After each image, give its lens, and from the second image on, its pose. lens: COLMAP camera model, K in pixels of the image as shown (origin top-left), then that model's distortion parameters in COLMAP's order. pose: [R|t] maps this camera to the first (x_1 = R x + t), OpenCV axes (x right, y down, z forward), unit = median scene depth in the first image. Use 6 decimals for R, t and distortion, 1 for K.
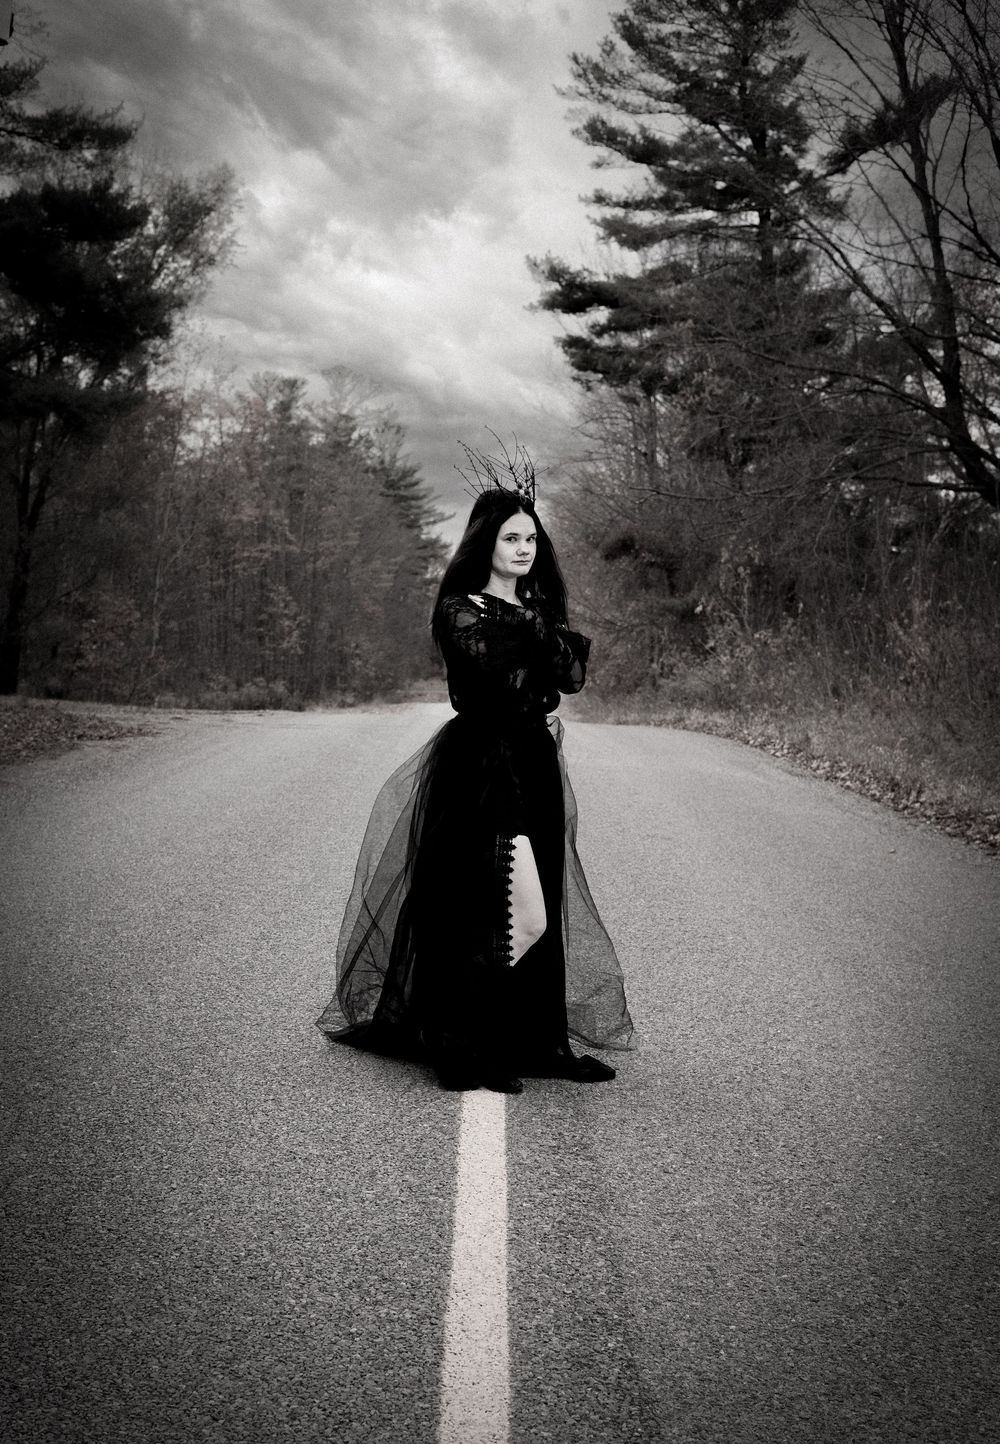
lens RADIAL K [[2151.2, 0, 500.0], [0, 2151.2, 722.0], [0, 0, 1]] dist [0.935987, 0.000729]
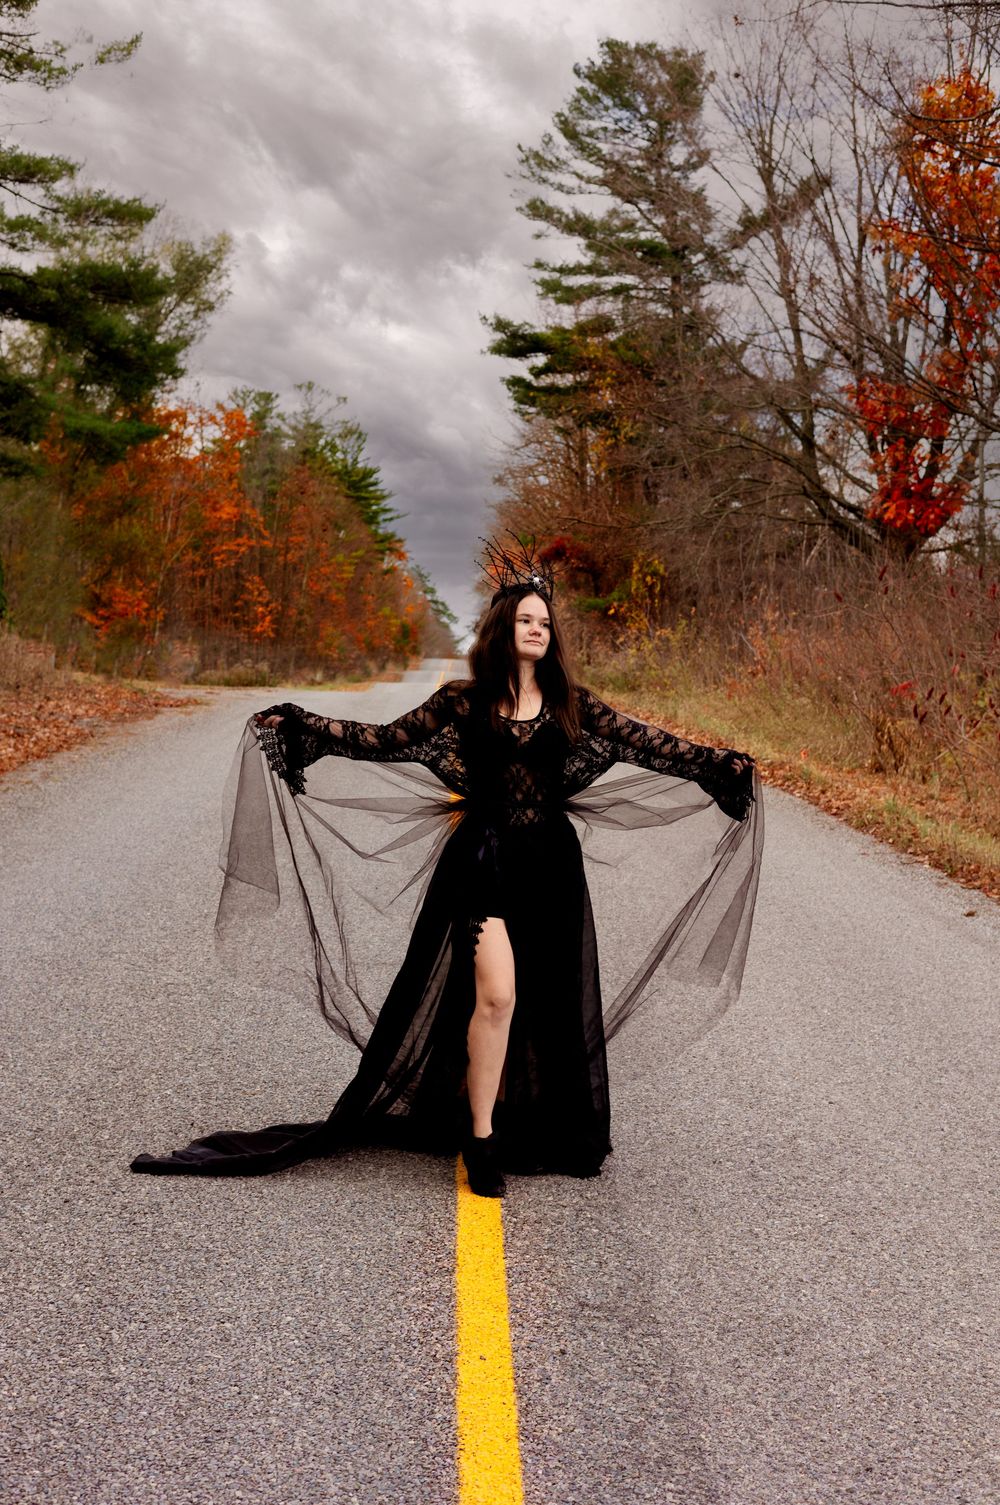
lens RADIAL K [[2153.6, 0, 500.0], [0, 2153.6, 752.5], [0, 0, 1]] dist [-0.023131, -0.016284]
pose [[0.999546, 0.014817, 0.026250, -0.002183], [-0.015436, 0.999604, 0.023511, 0.000457], [-0.025891, -0.023906, 0.999379, -0.122411]]
